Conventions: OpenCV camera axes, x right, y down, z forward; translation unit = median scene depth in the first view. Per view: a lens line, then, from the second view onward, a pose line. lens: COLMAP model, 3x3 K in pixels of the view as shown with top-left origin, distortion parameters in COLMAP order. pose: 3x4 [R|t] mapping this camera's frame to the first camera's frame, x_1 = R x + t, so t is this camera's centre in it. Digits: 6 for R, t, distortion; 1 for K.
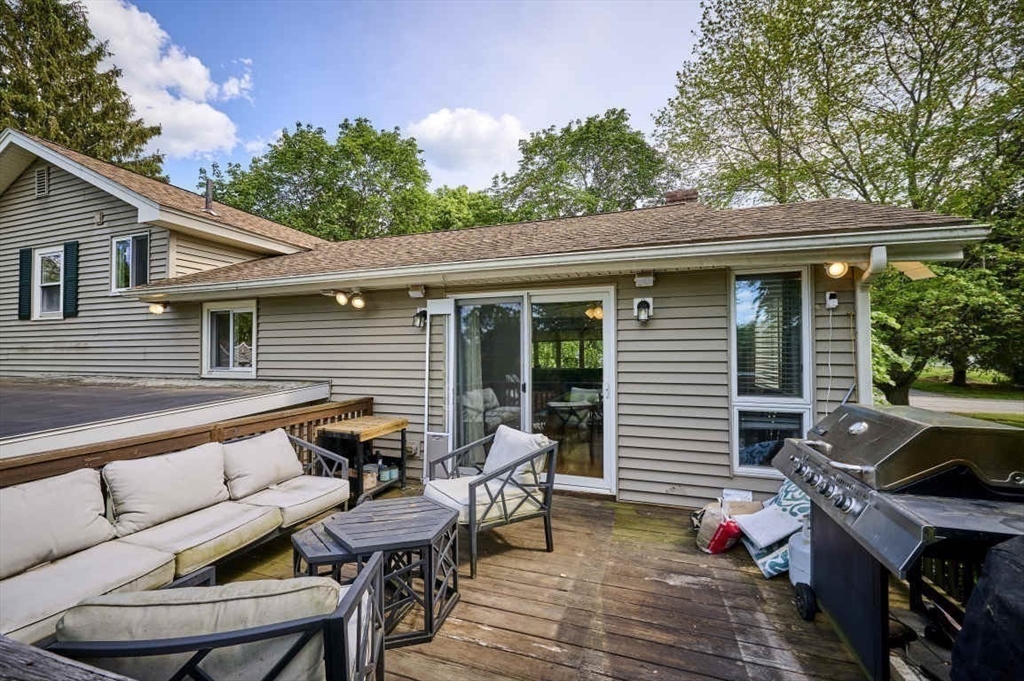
lens RADIAL K [[401.7, 0, 512.5], [0, 401.7, 343.4], [0, 0, 1]] dist [0.002613, -0.000064]
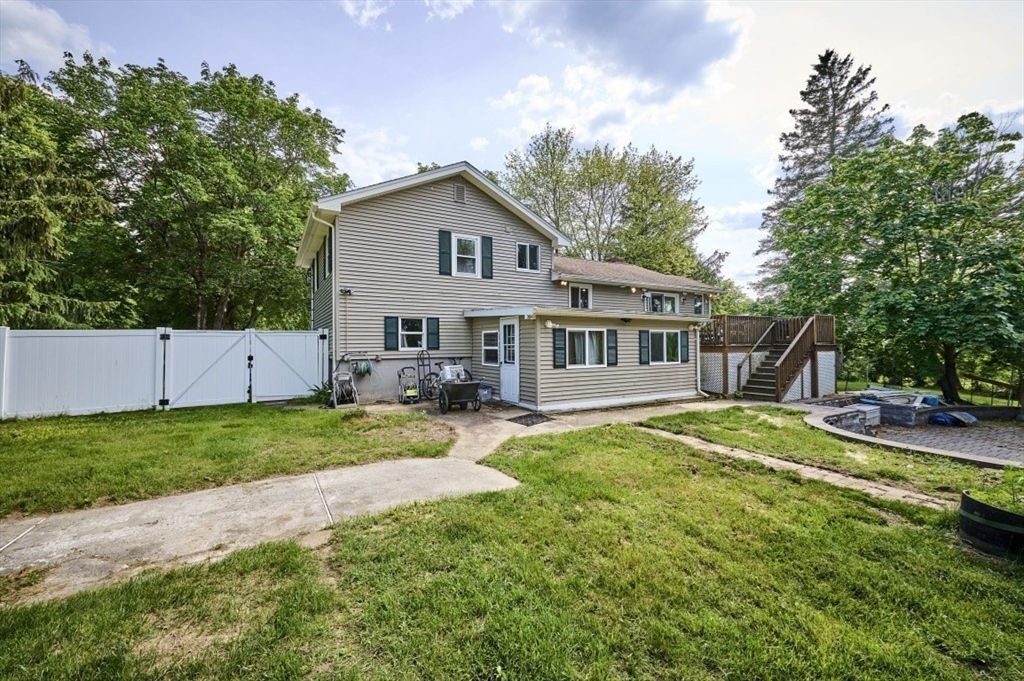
lens RADIAL K [[401.7, 0, 509.0], [0, 401.7, 340.3], [0, 0, 1]] dist [0.002613, -0.000064]
pose [[0.649736, 0.005084, 0.760143, -2.456710], [-0.008911, 0.999960, 0.000929, 0.211784], [-0.760108, -0.007377, 0.649755, -0.237928]]
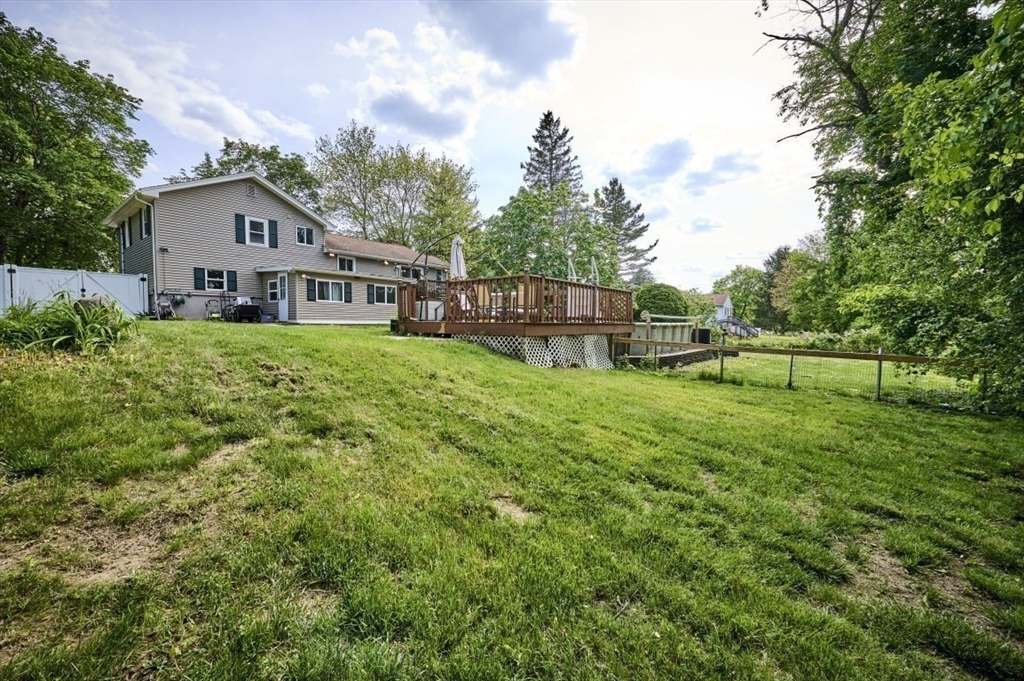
lens RADIAL K [[401.7, 0, 510.9], [0, 401.7, 343.8], [0, 0, 1]] dist [0.002613, -0.000064]
pose [[0.331334, -0.049463, 0.942216, -3.303159], [-0.026895, 0.997724, 0.061834, 0.391157], [-0.943130, -0.045828, 0.329249, -1.544263]]
